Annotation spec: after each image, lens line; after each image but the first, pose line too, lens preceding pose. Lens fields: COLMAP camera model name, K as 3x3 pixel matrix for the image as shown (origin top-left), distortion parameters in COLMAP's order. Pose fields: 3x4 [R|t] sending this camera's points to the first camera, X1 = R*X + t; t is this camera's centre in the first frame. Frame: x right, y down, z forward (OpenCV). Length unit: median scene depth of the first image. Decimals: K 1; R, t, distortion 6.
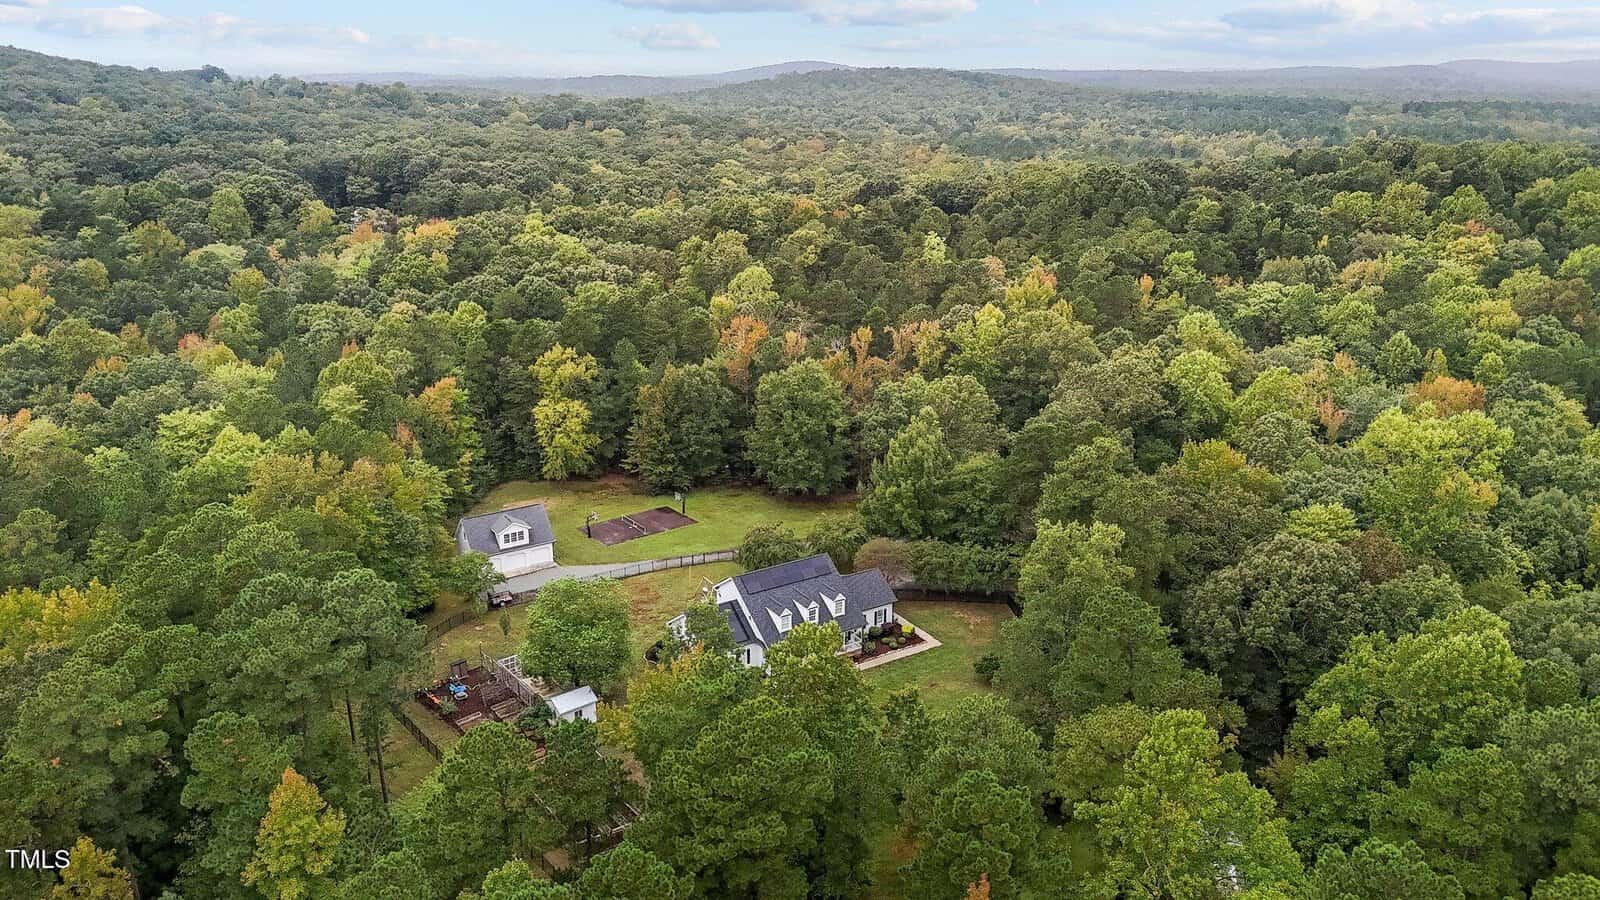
lens RADIAL K [[1130.6, 0, 800.0], [0, 1130.6, 450.0], [0, 0, 1]] dist [0.000276, -0.002622]
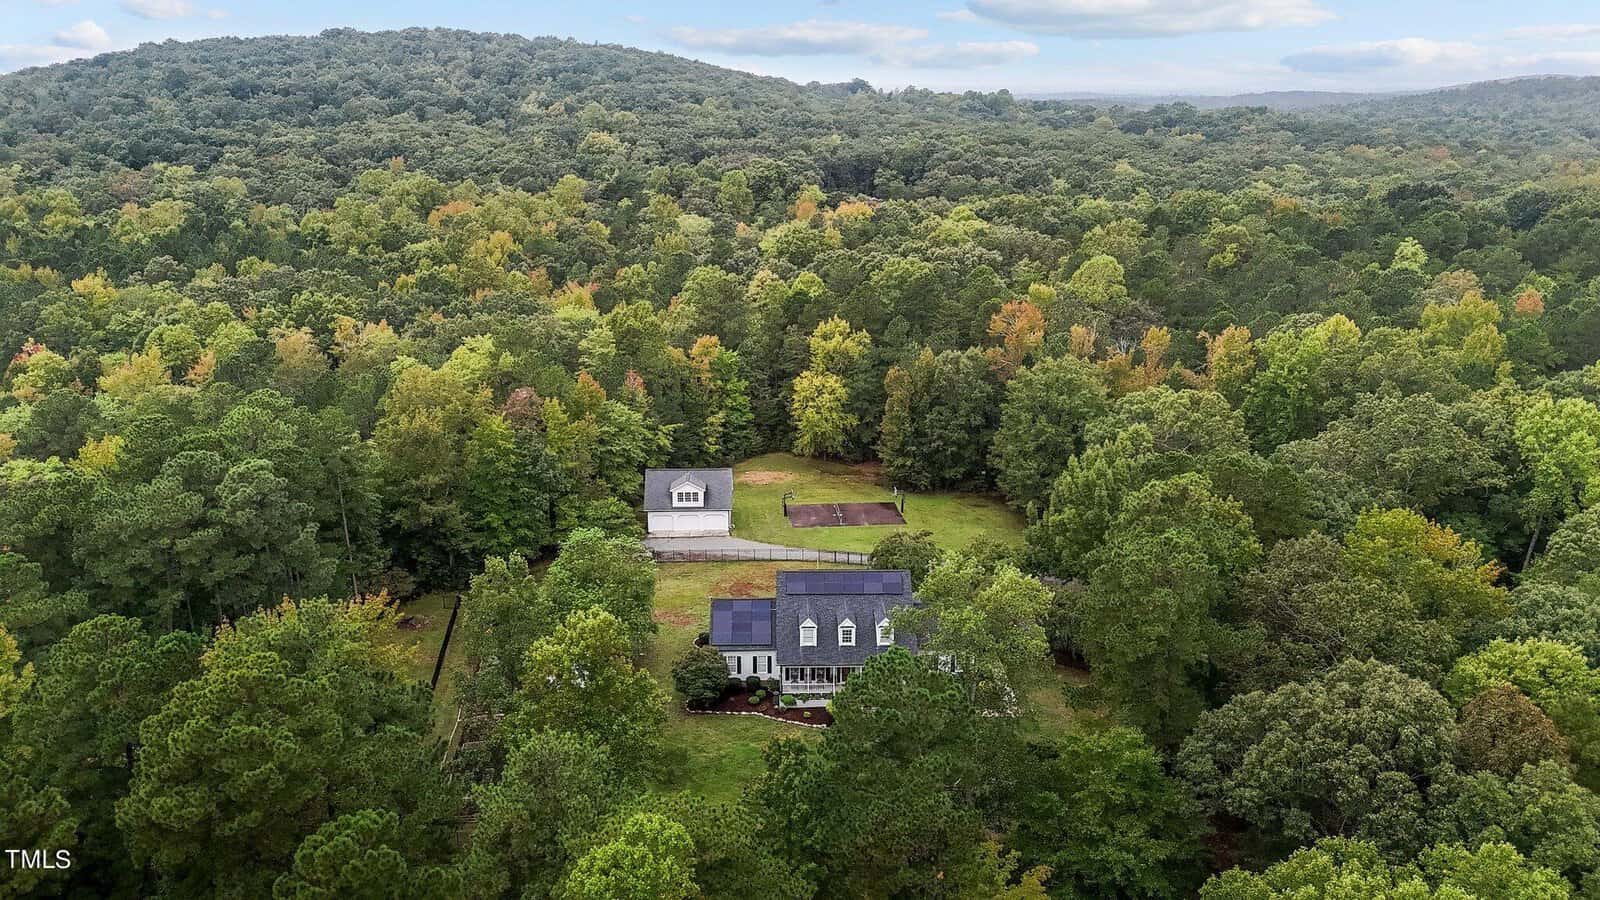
lens RADIAL K [[1130.6, 0, 800.0], [0, 1130.6, 450.0], [0, 0, 1]] dist [0.000276, -0.002622]
pose [[0.840511, 0.150106, -0.520585, 0.277799], [-0.159429, 0.986836, 0.027139, -0.003843], [0.517806, 0.060186, 0.853378, 0.185771]]
